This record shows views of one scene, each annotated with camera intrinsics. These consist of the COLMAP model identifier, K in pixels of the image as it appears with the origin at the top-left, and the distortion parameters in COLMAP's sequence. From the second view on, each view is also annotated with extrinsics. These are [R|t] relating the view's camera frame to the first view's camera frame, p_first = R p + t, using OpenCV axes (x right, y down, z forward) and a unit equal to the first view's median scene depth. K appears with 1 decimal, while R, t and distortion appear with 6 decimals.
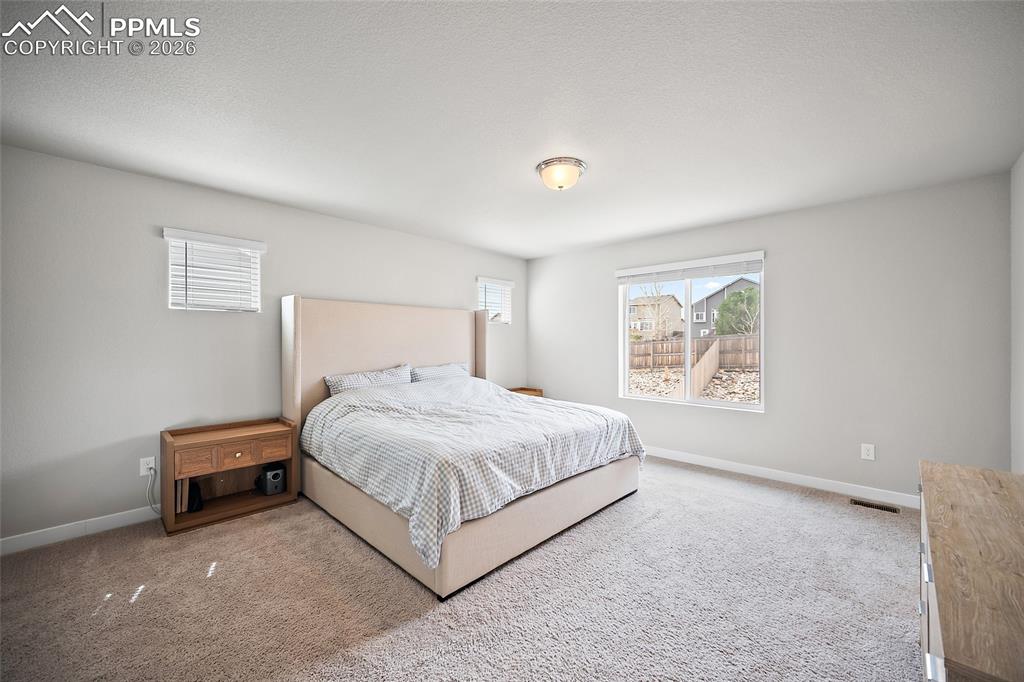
lens RADIAL K [[451.6, 0, 512.0], [0, 451.6, 341.0], [0, 0, 1]] dist [0.001856, 0.000042]
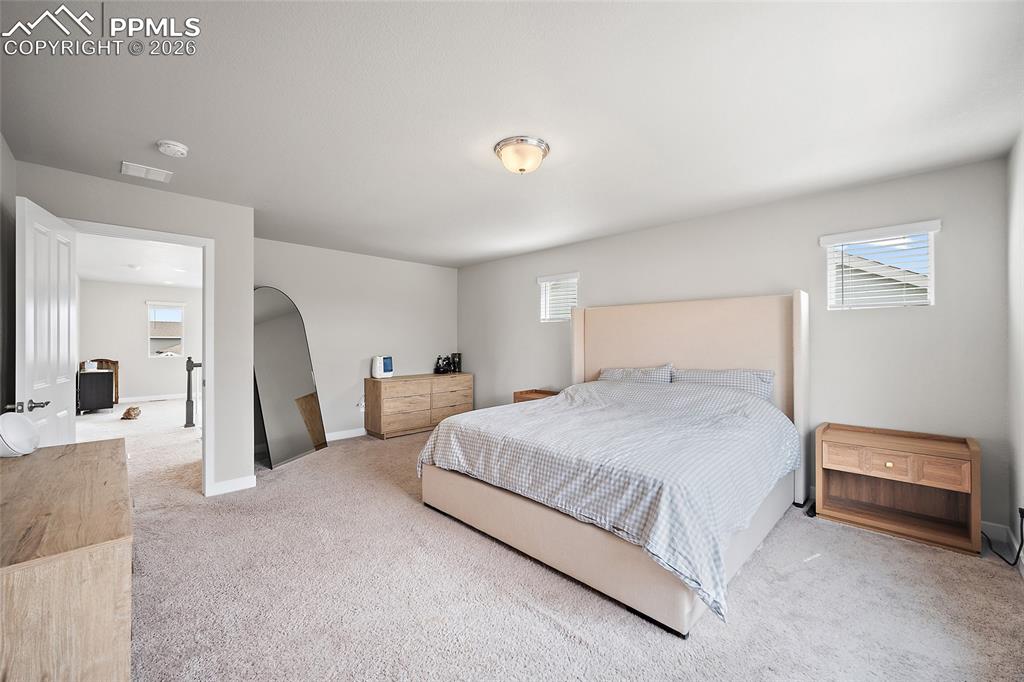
lens RADIAL K [[405.4, 0, 513.9], [0, 405.4, 339.3], [0, 0, 1]] dist [0.002098, 0.000044]
pose [[-0.067202, -0.002183, -0.997737, 0.891295], [-0.000362, 0.999998, -0.002164, 0.003429], [0.997739, 0.000216, -0.067203, 1.019017]]
